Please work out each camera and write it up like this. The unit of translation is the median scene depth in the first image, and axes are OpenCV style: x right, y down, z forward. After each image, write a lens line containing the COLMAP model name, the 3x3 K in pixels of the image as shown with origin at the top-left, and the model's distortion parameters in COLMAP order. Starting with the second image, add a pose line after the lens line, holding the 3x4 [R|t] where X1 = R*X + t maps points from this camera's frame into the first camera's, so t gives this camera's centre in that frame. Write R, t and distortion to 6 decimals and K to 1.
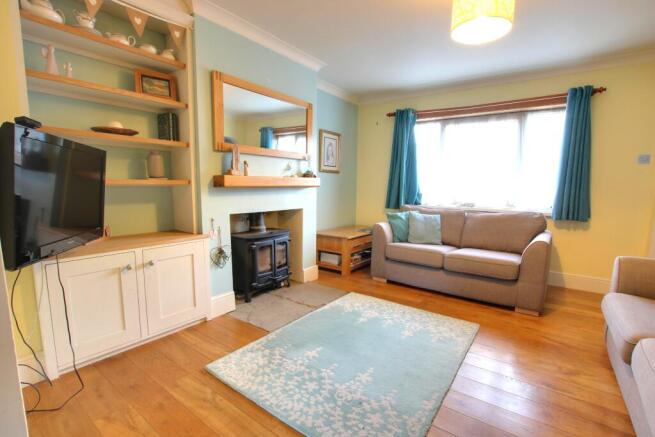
lens RADIAL K [[311.0, 0, 327.5], [0, 311.0, 218.5], [0, 0, 1]] dist [-0.001575, -0.000047]
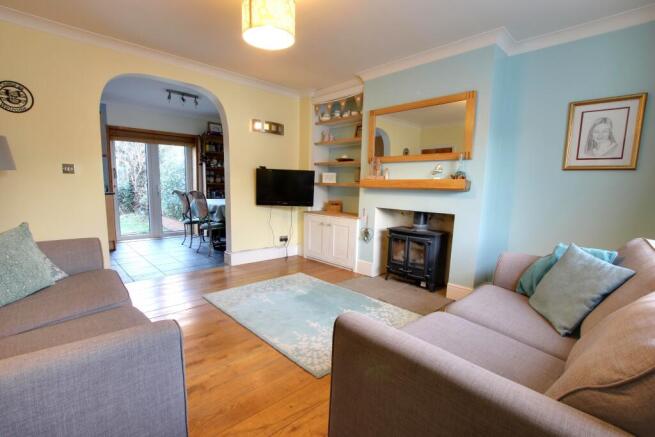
lens RADIAL K [[311.0, 0, 327.5], [0, 311.0, 218.5], [0, 0, 1]] dist [-0.001575, -0.000047]
pose [[-0.179805, 0.095773, -0.979029, 1.011181], [-0.131324, 0.984004, 0.120378, -0.095831], [0.974897, 0.150214, -0.164352, 0.941639]]
